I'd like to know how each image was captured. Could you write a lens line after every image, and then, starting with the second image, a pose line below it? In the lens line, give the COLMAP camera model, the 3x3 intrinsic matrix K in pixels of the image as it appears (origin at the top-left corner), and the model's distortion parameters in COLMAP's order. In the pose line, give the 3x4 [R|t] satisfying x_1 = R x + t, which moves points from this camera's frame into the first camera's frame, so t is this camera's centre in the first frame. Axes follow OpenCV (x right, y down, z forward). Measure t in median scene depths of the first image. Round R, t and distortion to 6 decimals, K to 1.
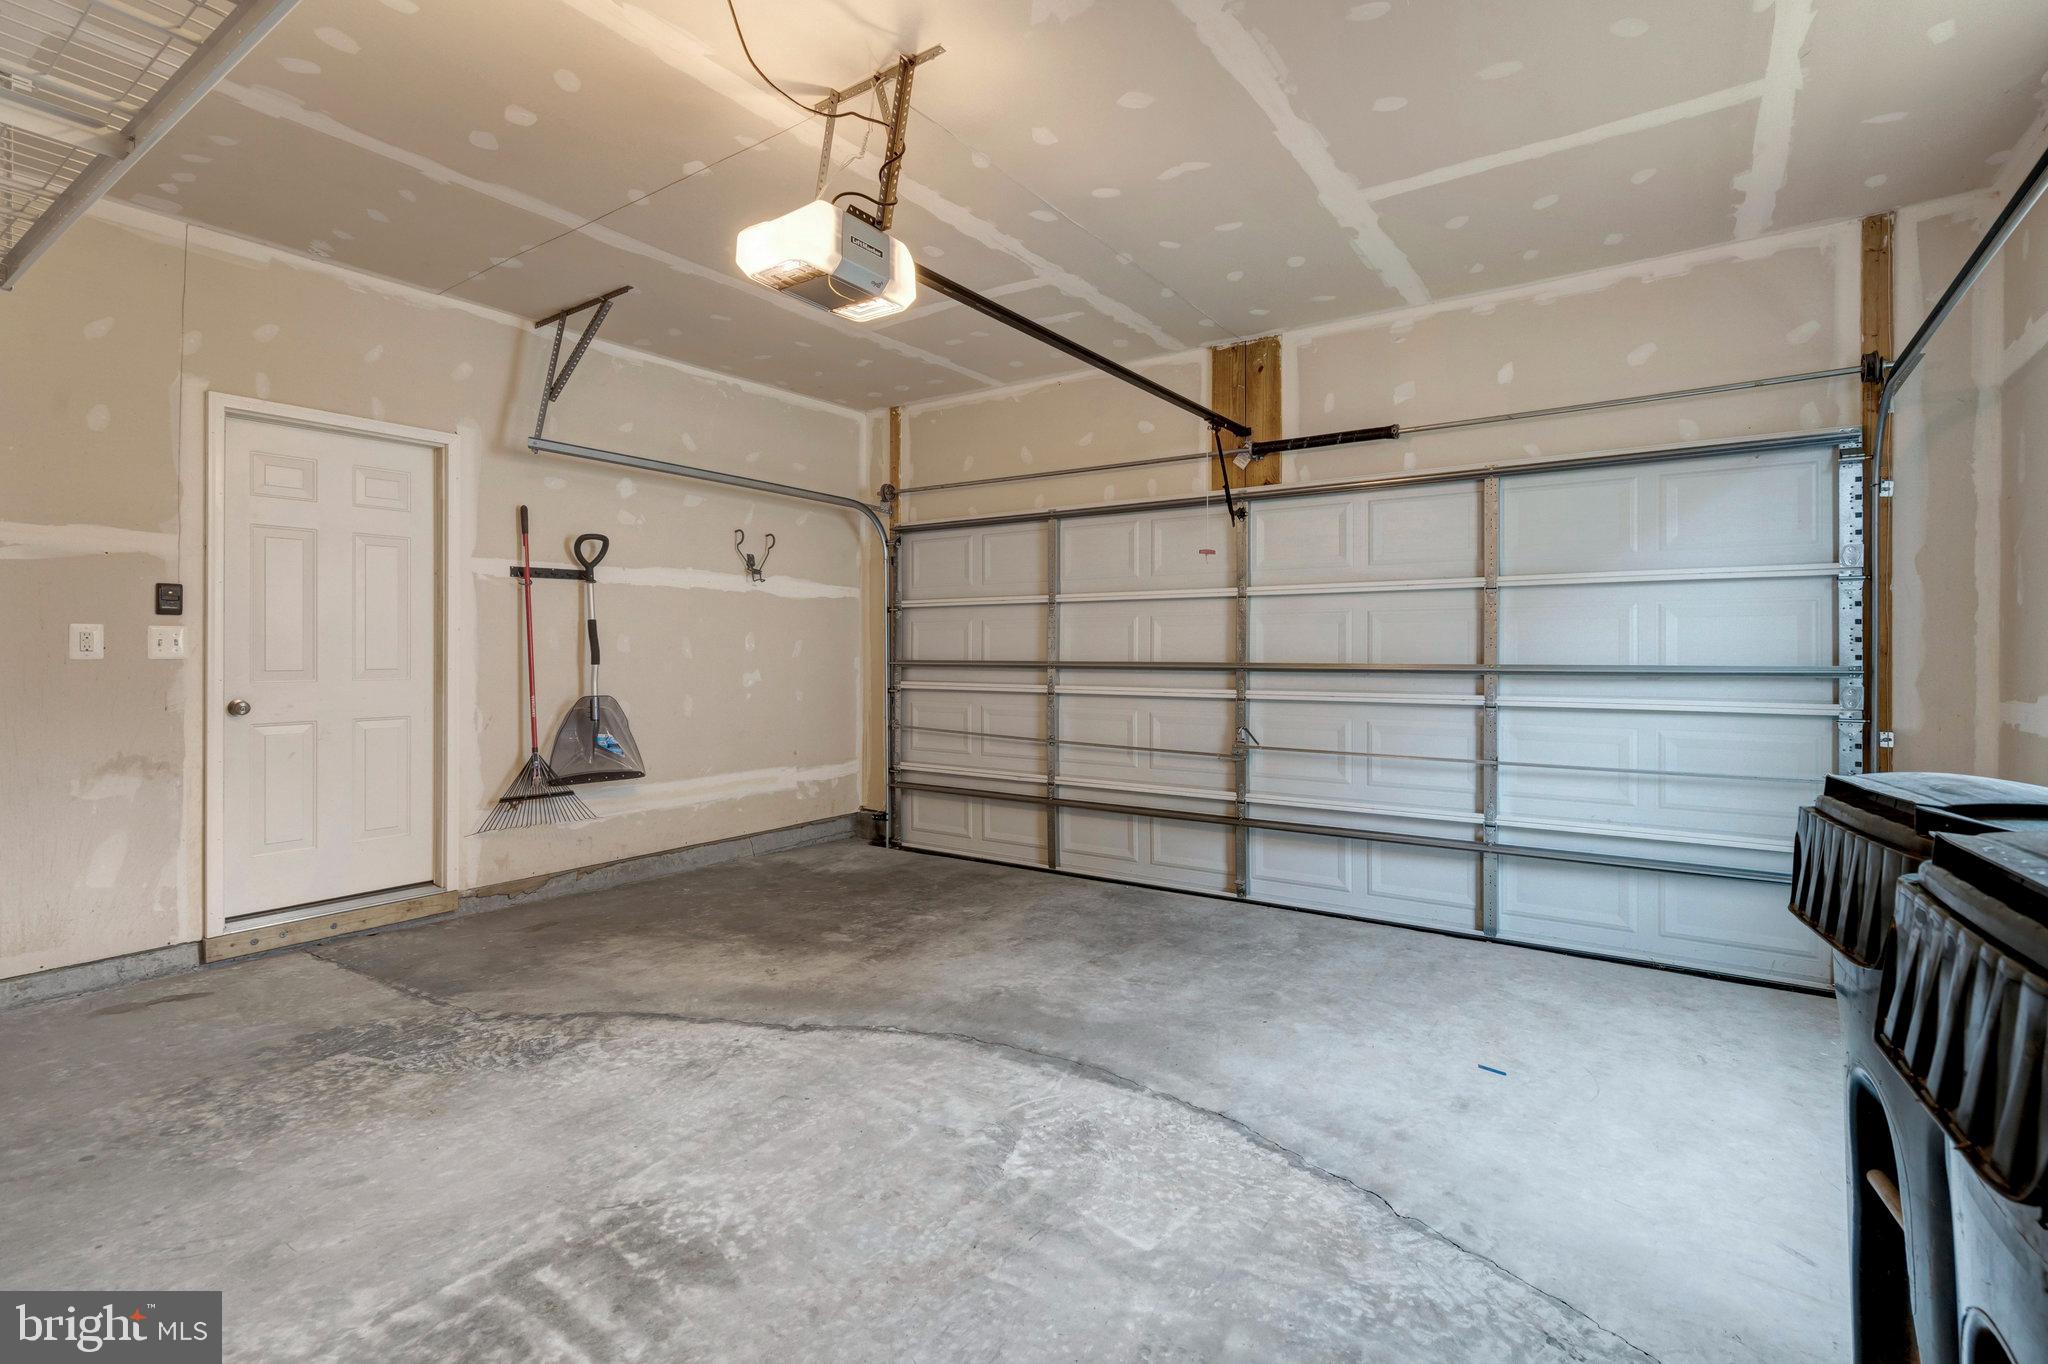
lens RADIAL K [[959.4, 0, 1004.2], [0, 959.4, 653.9], [0, 0, 1]] dist [-0.004117, 0.001854]
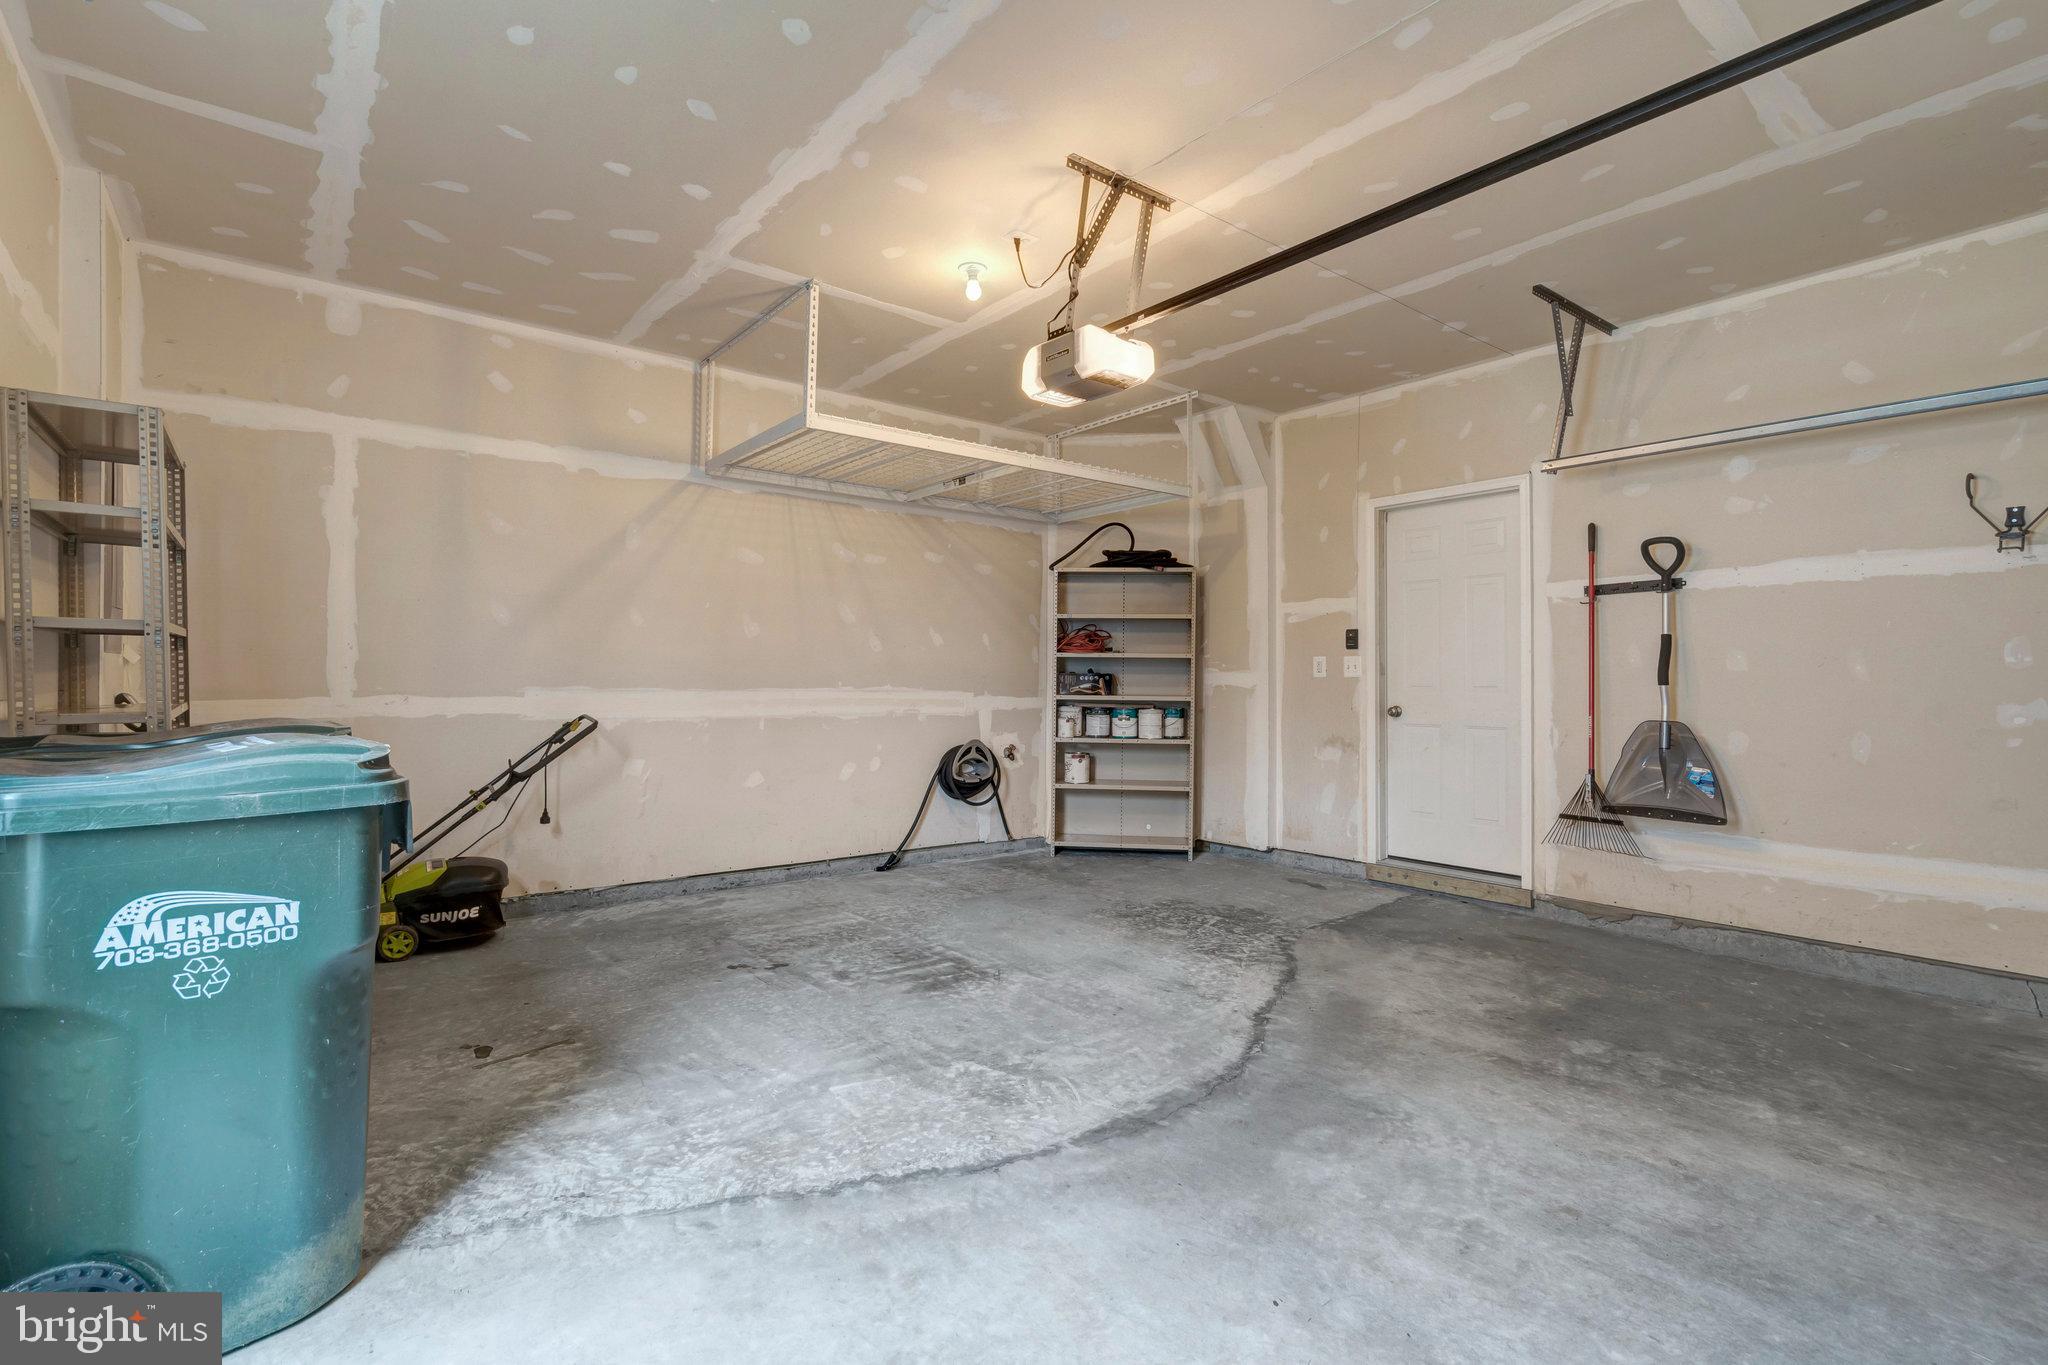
lens RADIAL K [[959.4, 0, 1023.2], [0, 959.4, 678.7], [0, 0, 1]] dist [-0.004117, 0.001854]
pose [[-0.286992, -0.004972, -0.957920, 0.945439], [-0.007104, 0.999970, -0.003062, 0.019503], [0.957907, 0.005927, -0.287018, 1.119232]]
